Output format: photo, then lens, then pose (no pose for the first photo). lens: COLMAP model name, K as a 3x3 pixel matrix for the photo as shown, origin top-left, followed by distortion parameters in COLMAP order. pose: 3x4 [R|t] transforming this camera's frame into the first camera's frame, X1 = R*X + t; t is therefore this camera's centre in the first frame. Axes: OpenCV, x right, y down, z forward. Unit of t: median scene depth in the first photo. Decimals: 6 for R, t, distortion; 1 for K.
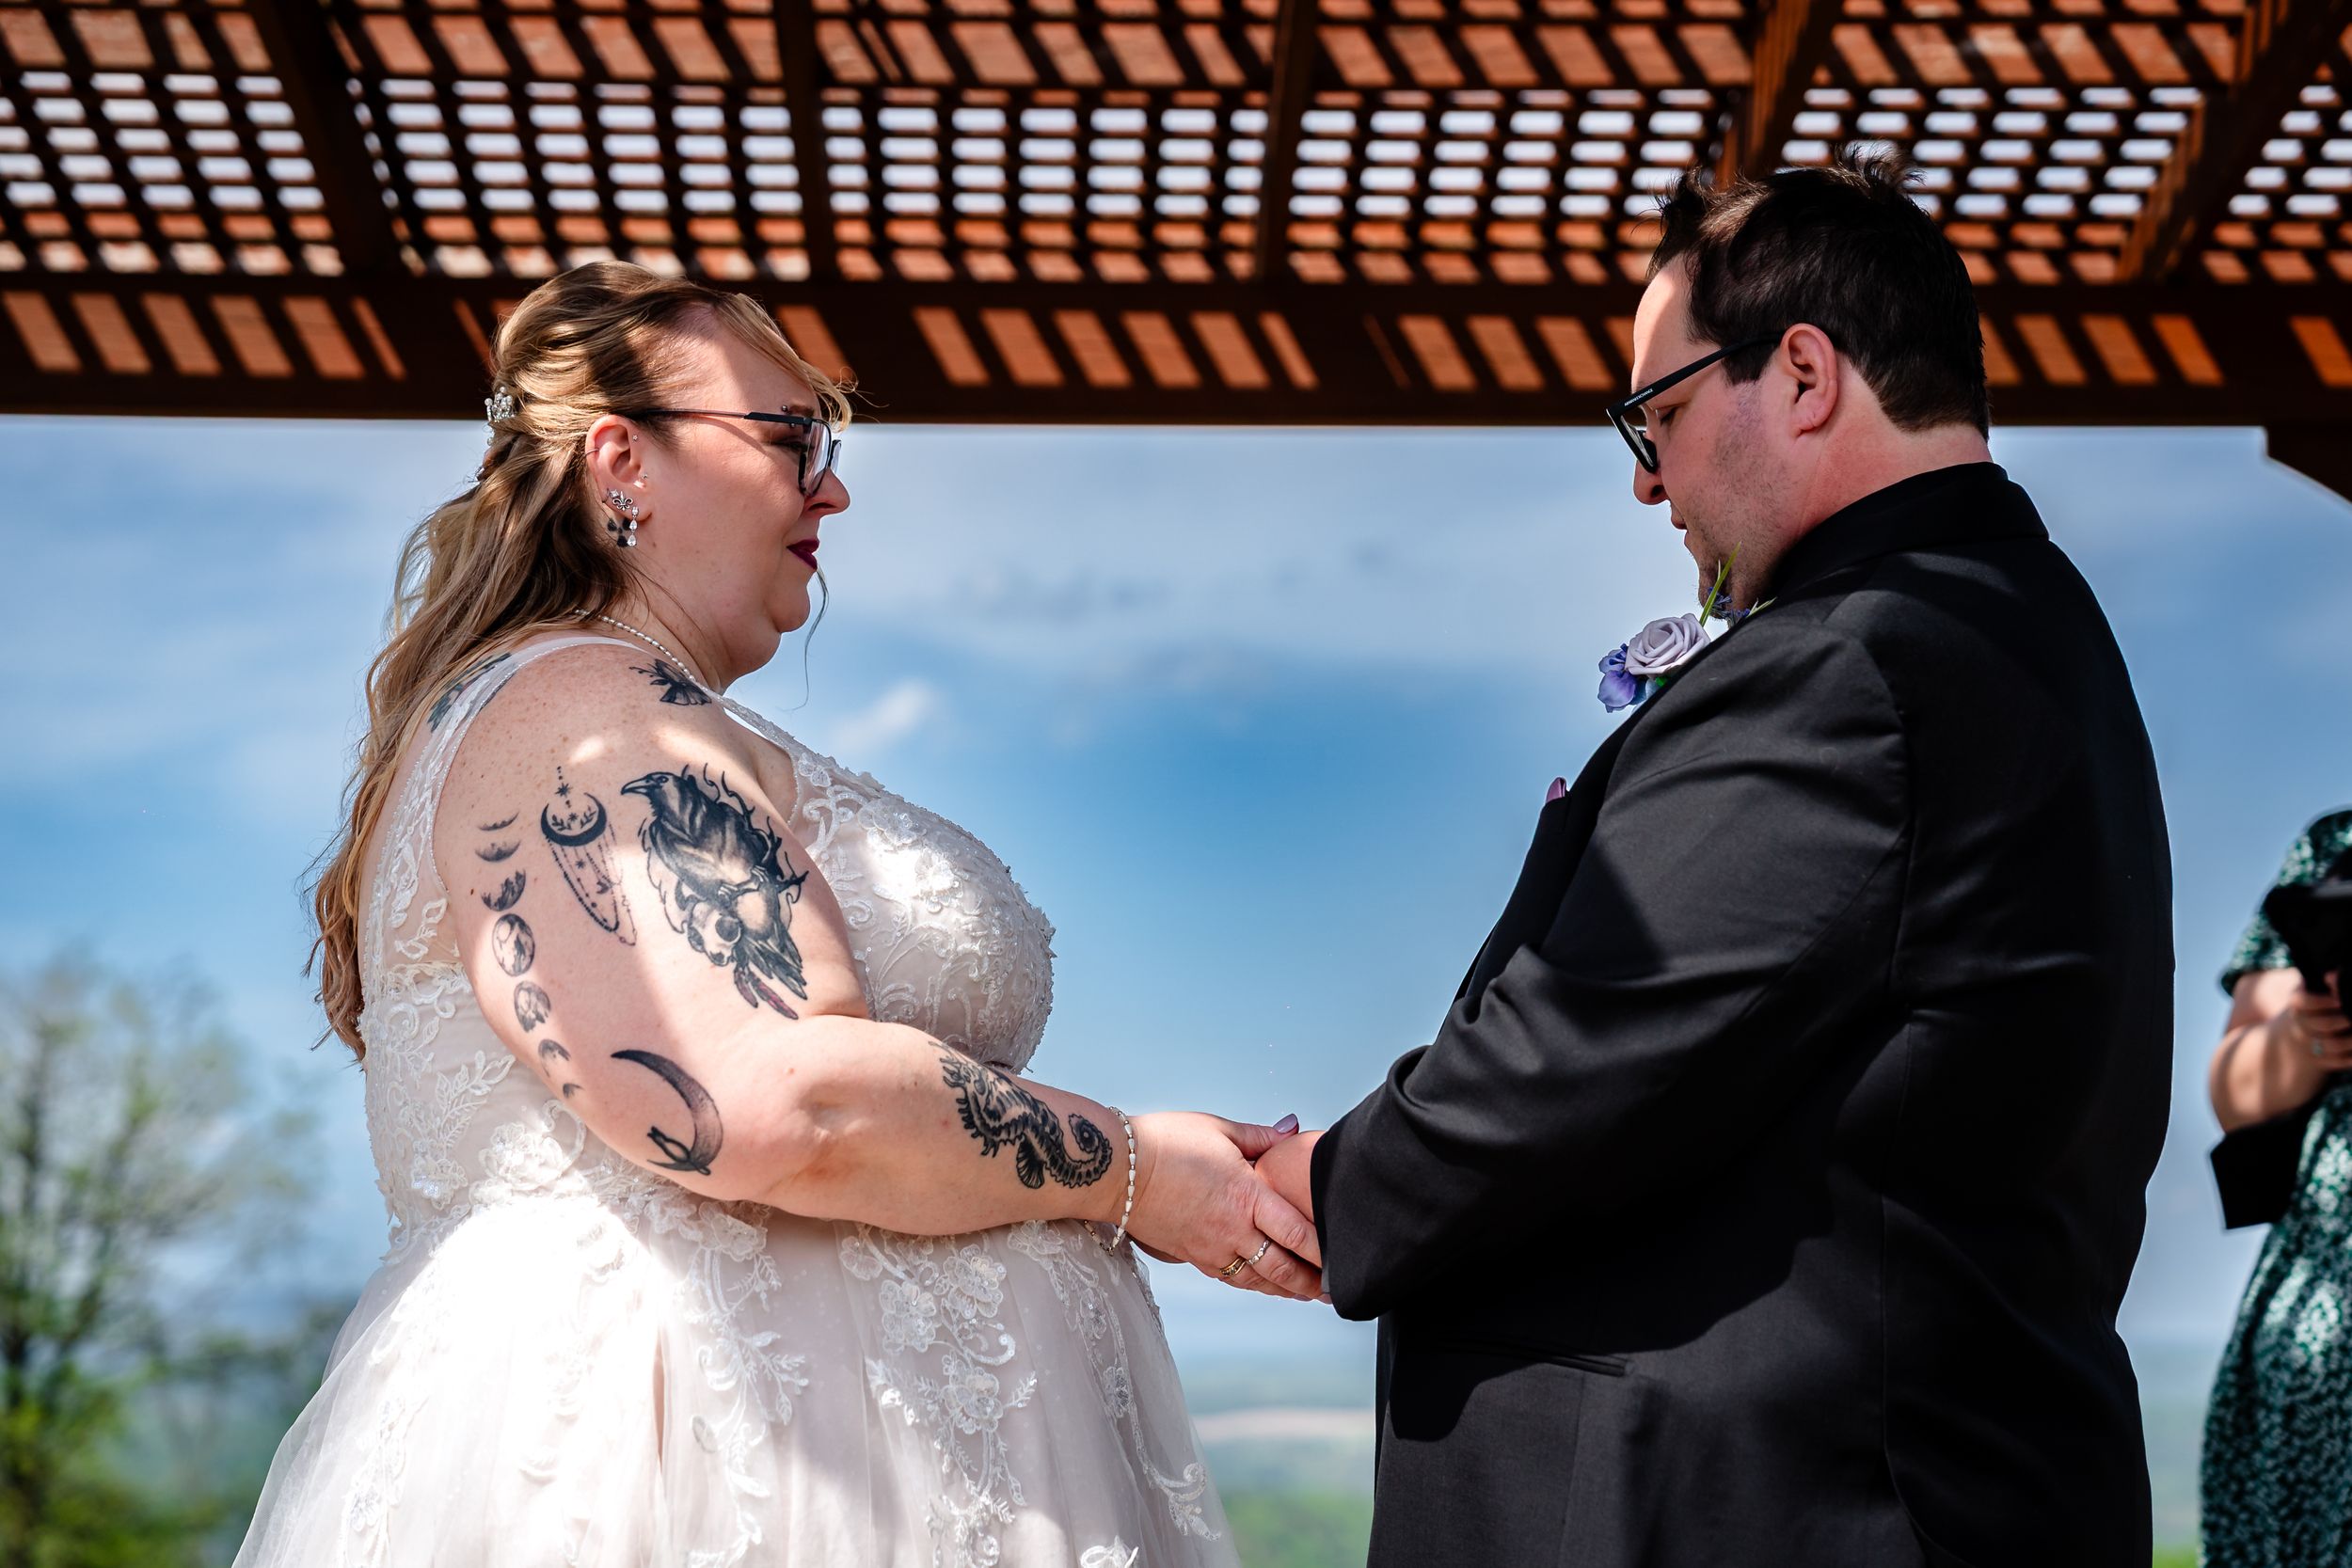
lens RADIAL K [[4790.5, 0, 1179.2], [0, 4790.5, 782.9], [0, 0, 1]] dist [0.080020, 0.000000]
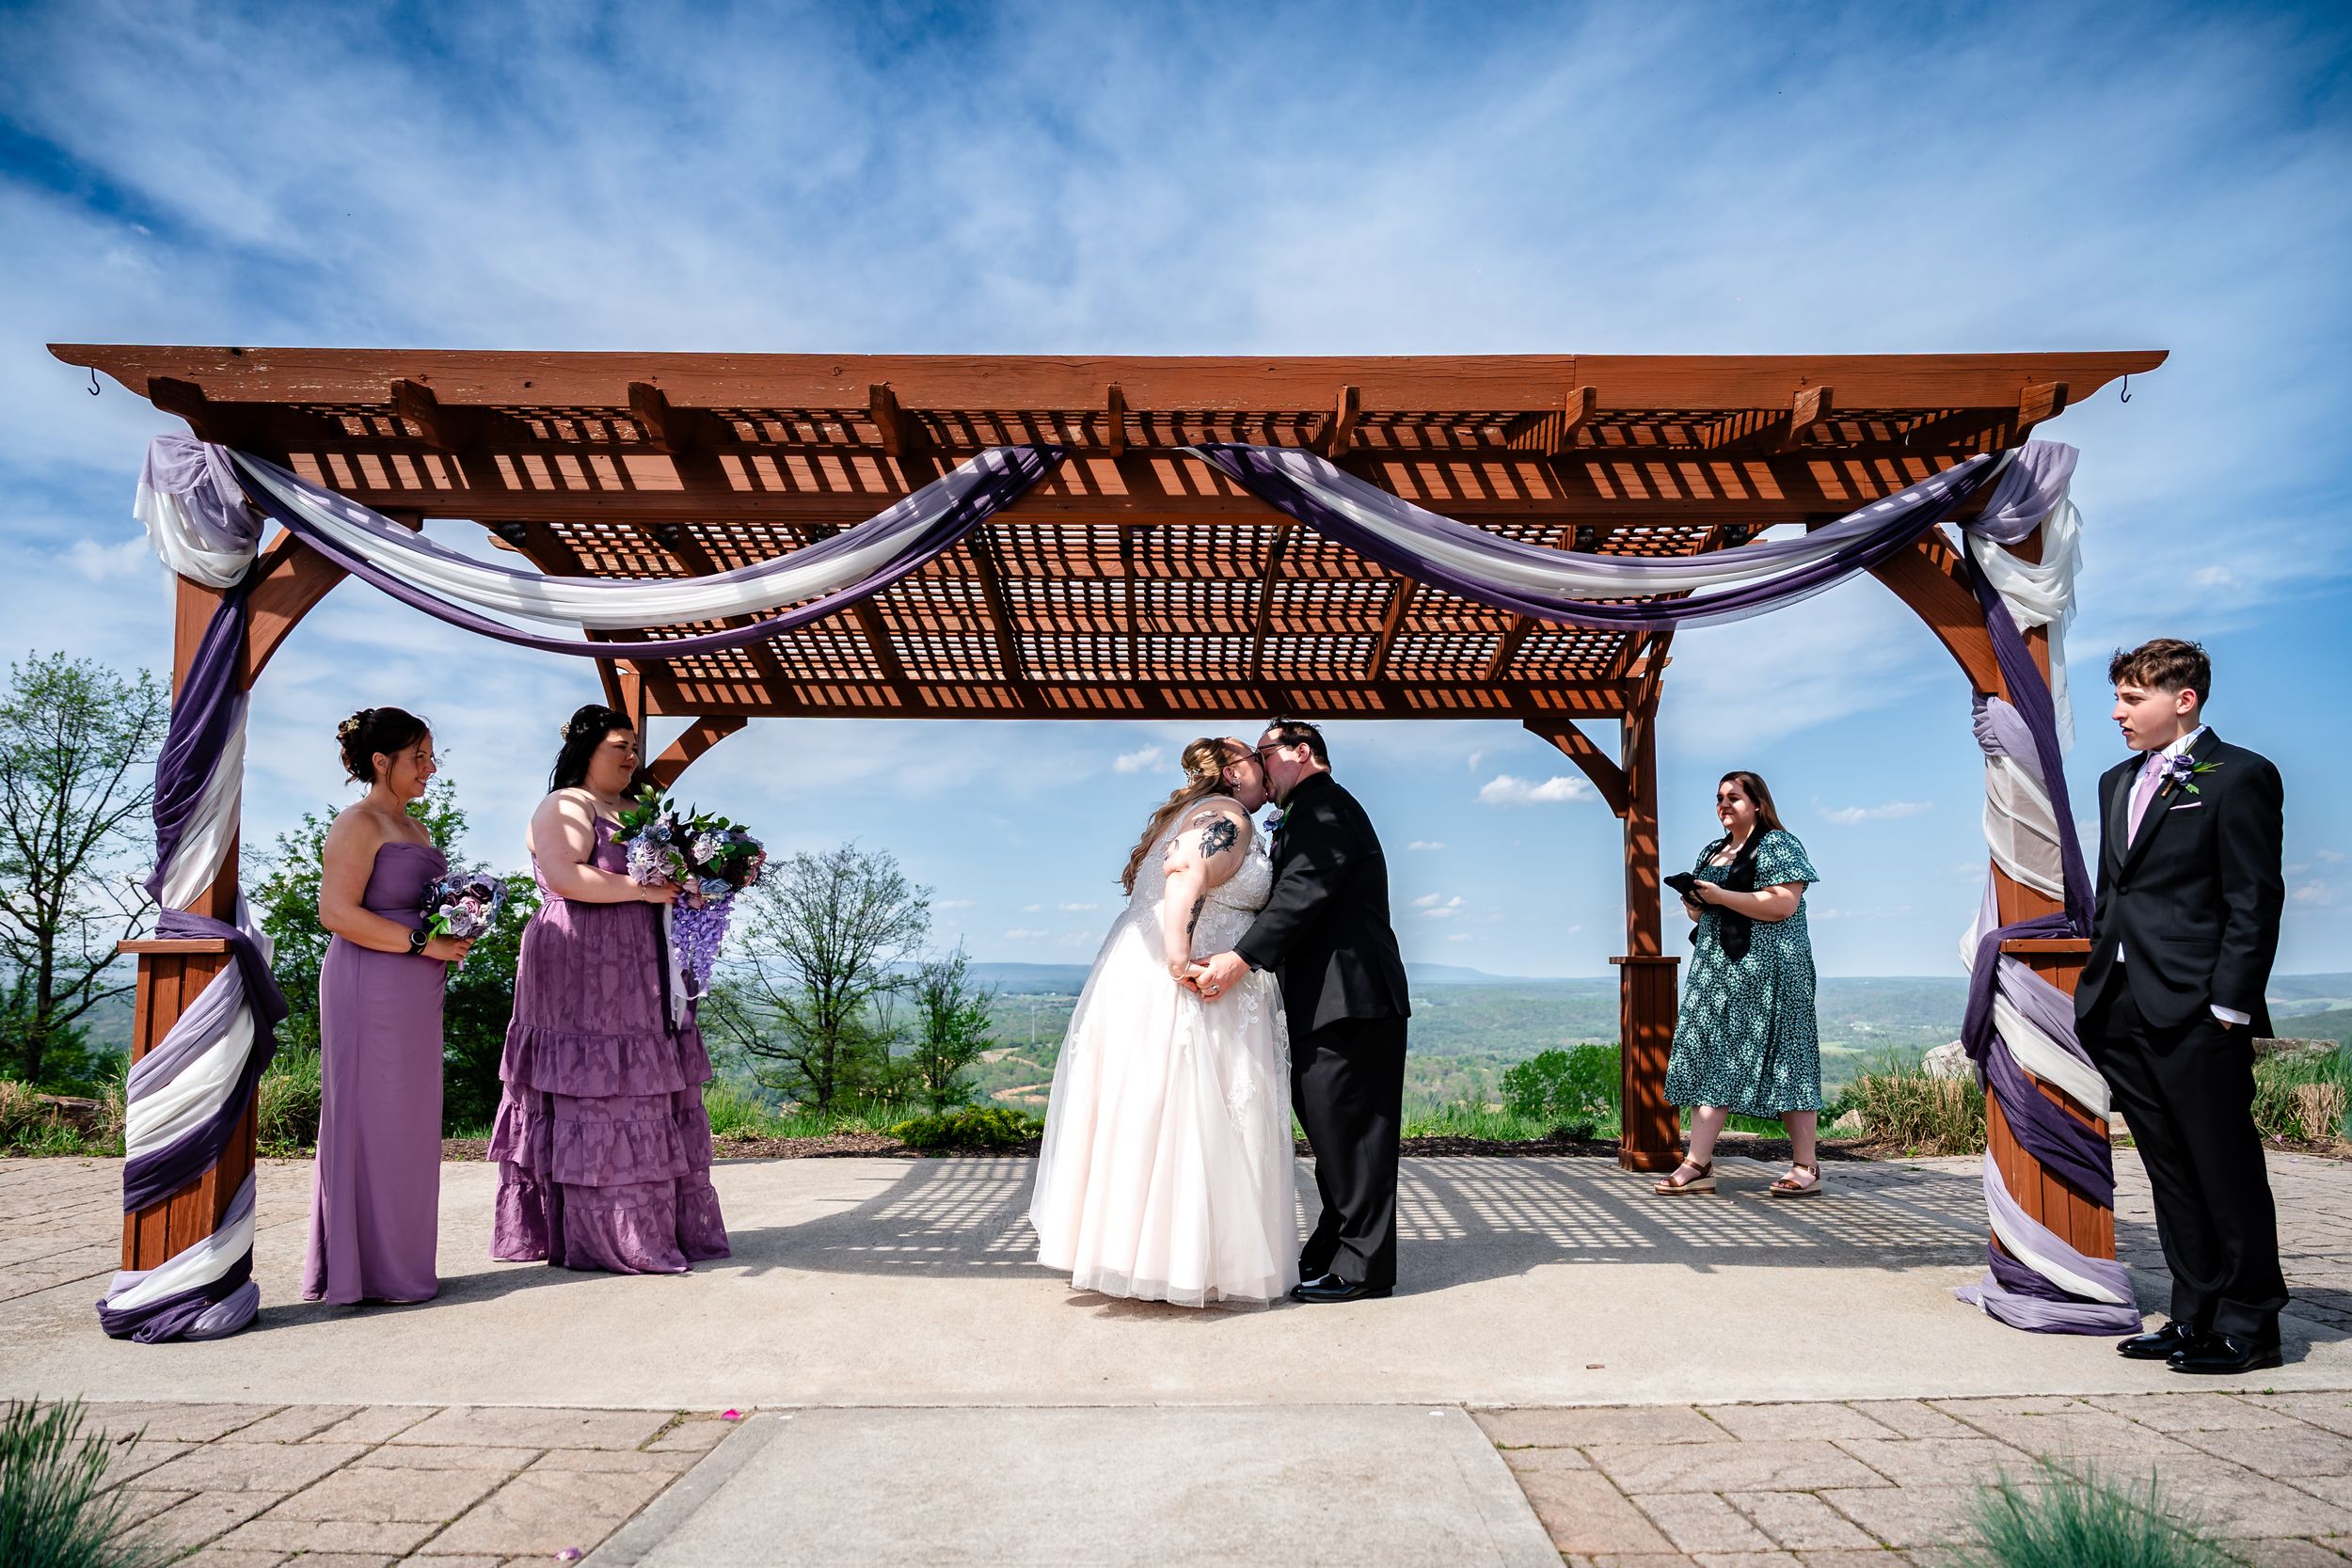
lens RADIAL K [[1754.4, 0, 1161.5], [0, 1754.4, 800.0], [0, 0, 1]] dist [-0.012408, -0.003017]
pose [[0.999588, -0.003656, -0.028470, -0.015732], [0.003996, 0.999921, 0.011904, -0.028598], [0.028424, -0.012013, 0.999524, -0.361550]]
